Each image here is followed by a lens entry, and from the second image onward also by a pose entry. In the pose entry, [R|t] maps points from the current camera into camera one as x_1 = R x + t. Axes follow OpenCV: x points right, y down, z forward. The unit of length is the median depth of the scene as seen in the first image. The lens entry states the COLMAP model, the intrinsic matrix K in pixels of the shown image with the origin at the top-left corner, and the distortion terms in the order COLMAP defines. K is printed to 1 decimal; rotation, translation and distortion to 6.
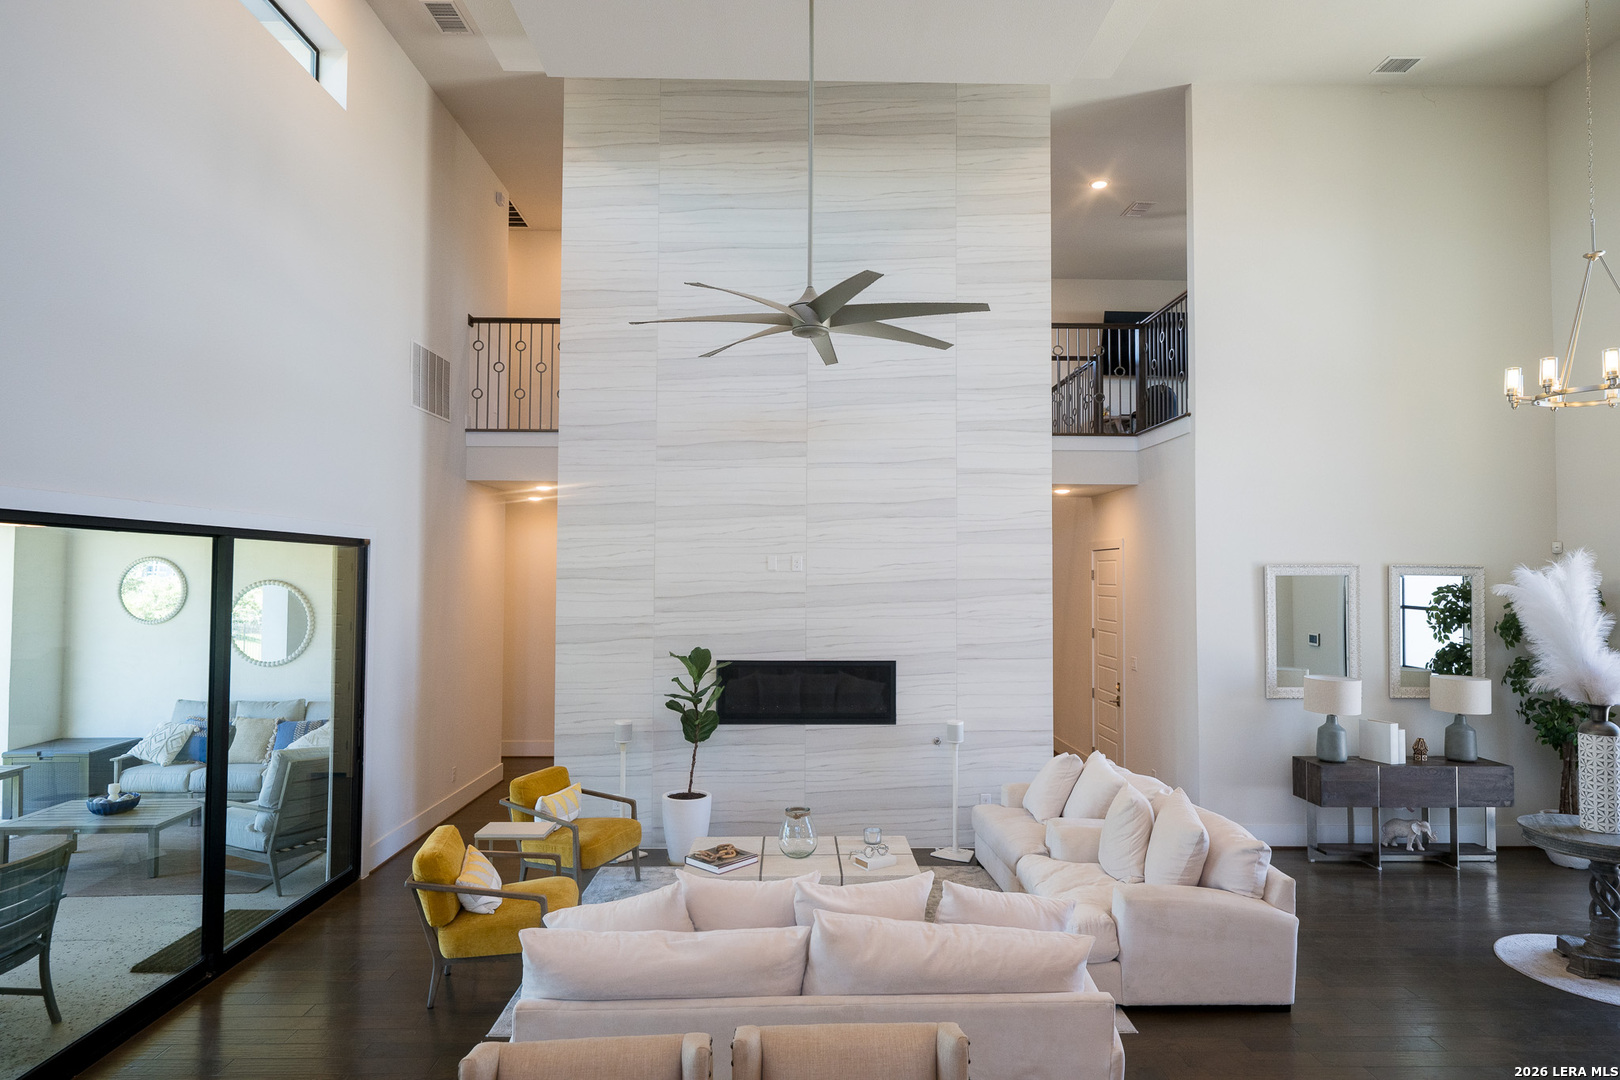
lens RADIAL K [[893.1, 0, 808.1], [0, 893.1, 545.0], [0, 0, 1]] dist [-0.000425, -0.000329]
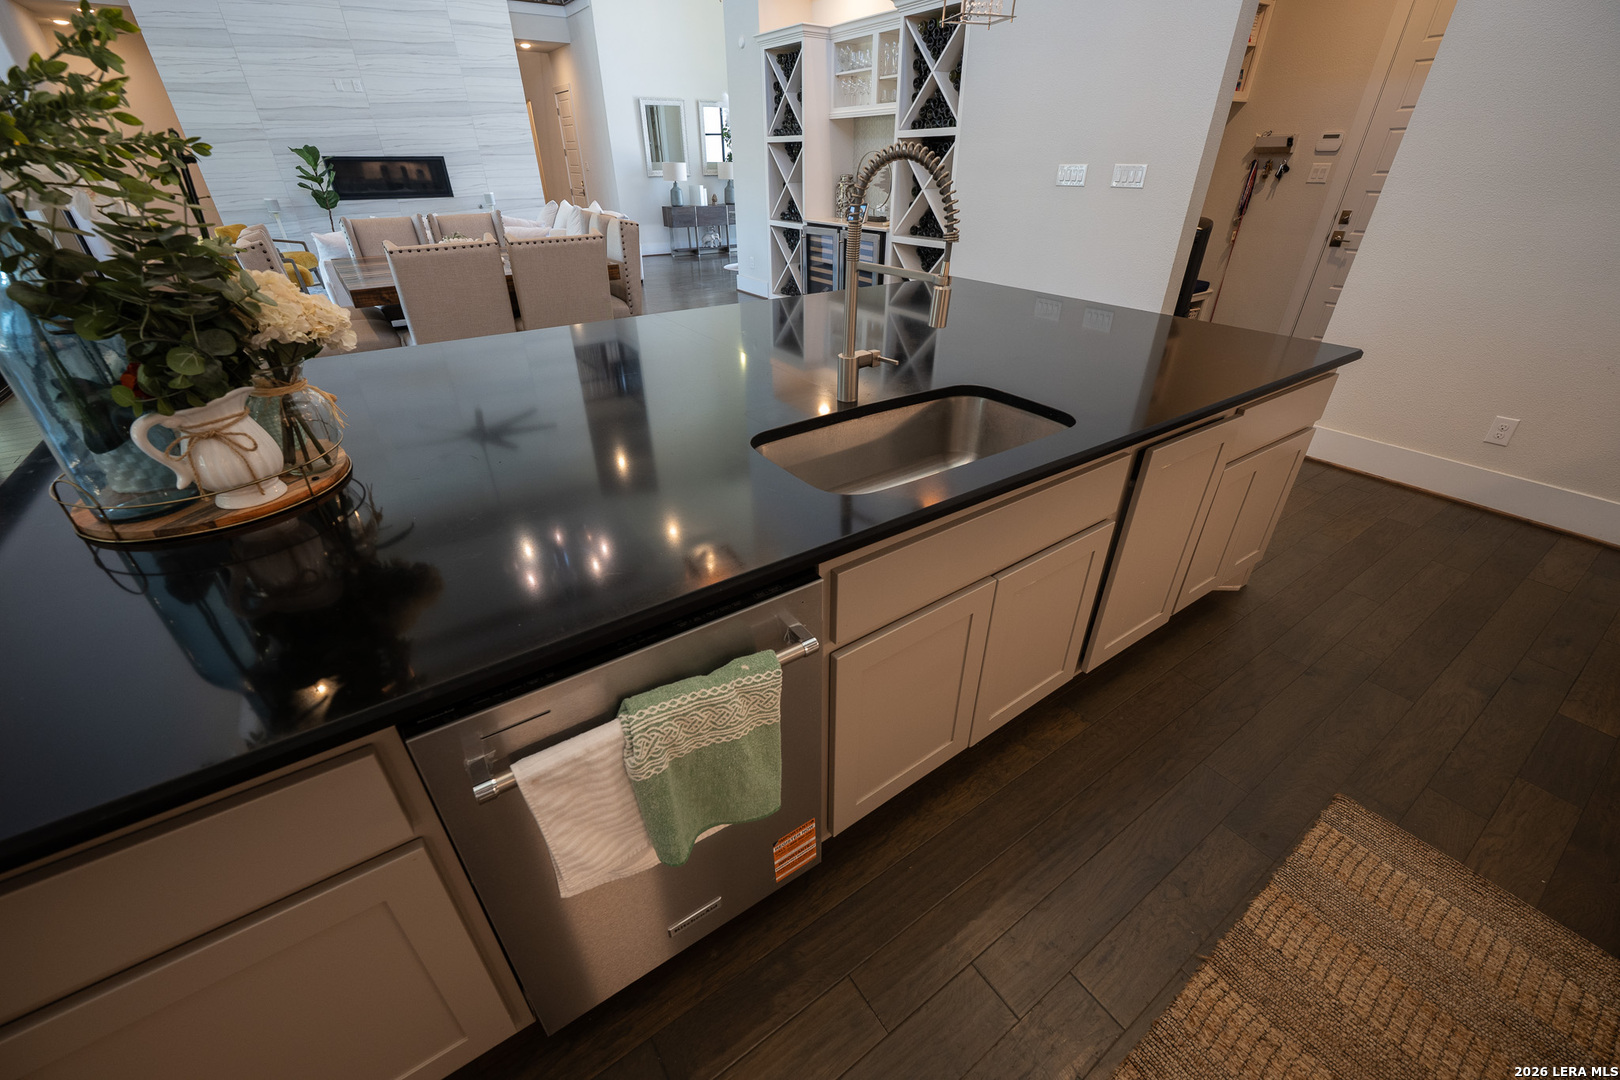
lens RADIAL K [[639.4, 0, 810.5], [0, 639.4, 541.7], [0, 0, 1]] dist [-0.000737, 0.000125]
pose [[0.835307, -0.288347, 0.468100, -0.109790], [-0.011390, 0.842168, 0.539096, 0.085427], [-0.549666, -0.455642, 0.700184, -0.645756]]
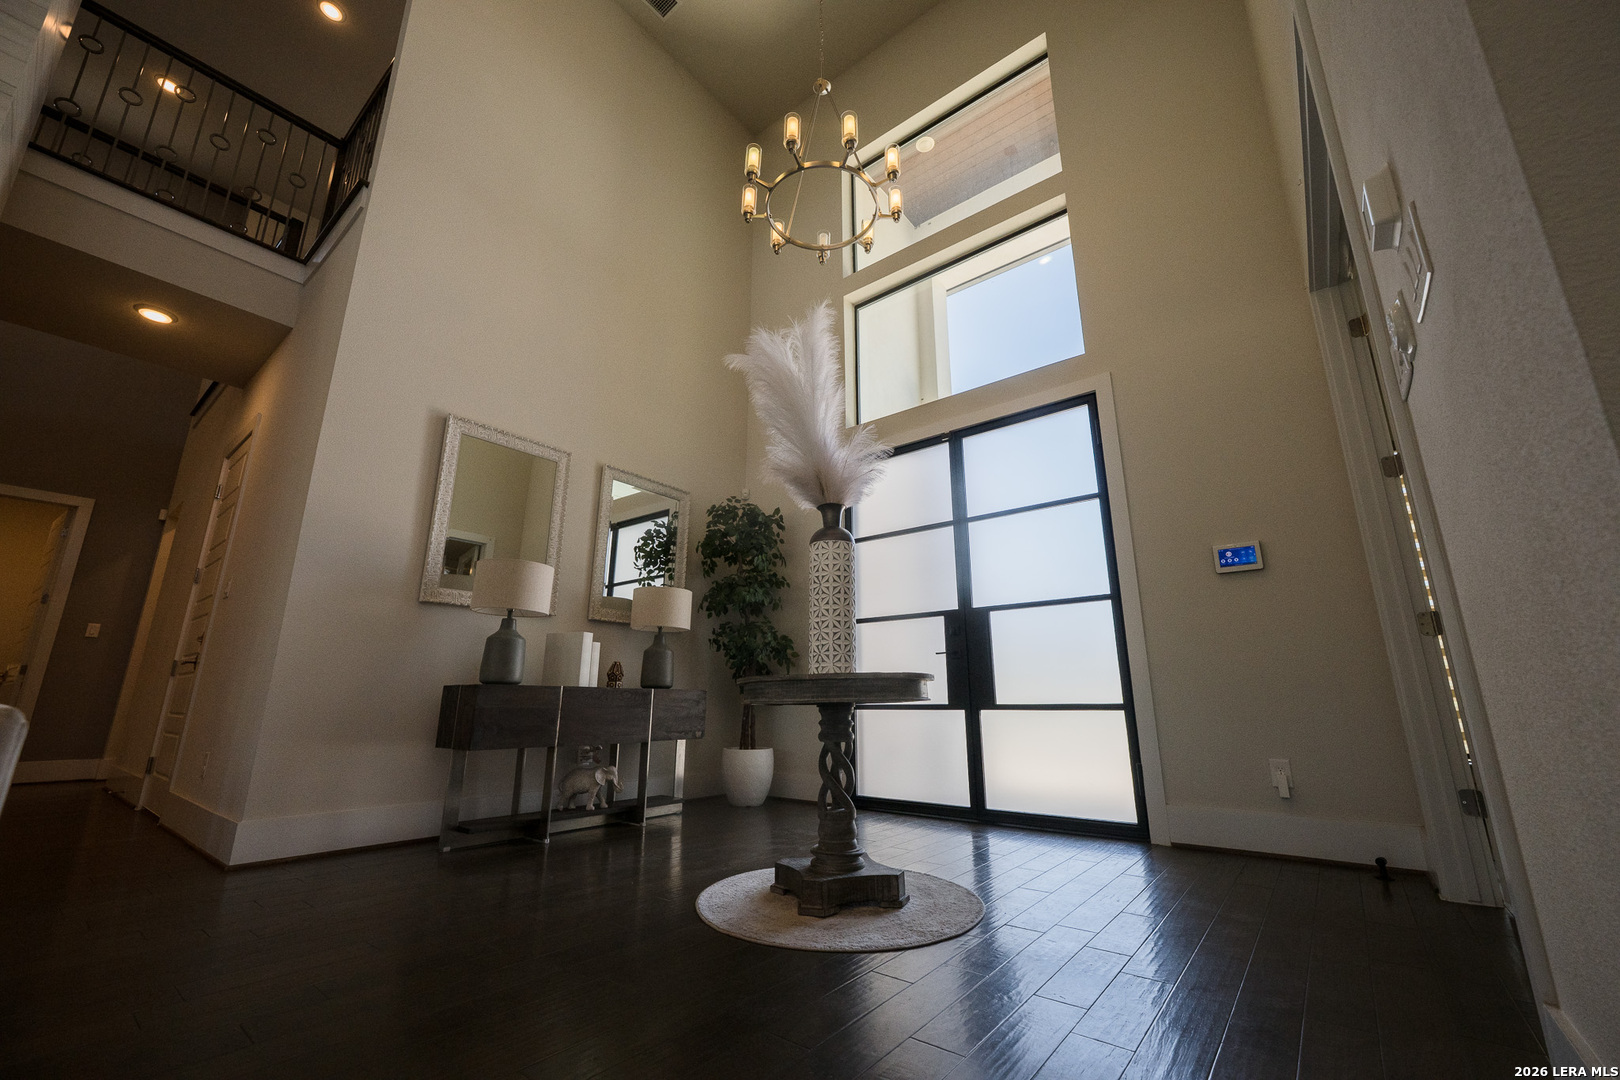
lens RADIAL K [[639.4, 0, 810.5], [0, 639.4, 541.7], [0, 0, 1]] dist [-0.000737, 0.000125]
pose [[0.639486, 0.188627, 0.745303, 0.355060], [-0.024259, 0.973902, -0.225667, 0.238933], [-0.768420, 0.126231, 0.627373, 0.501474]]
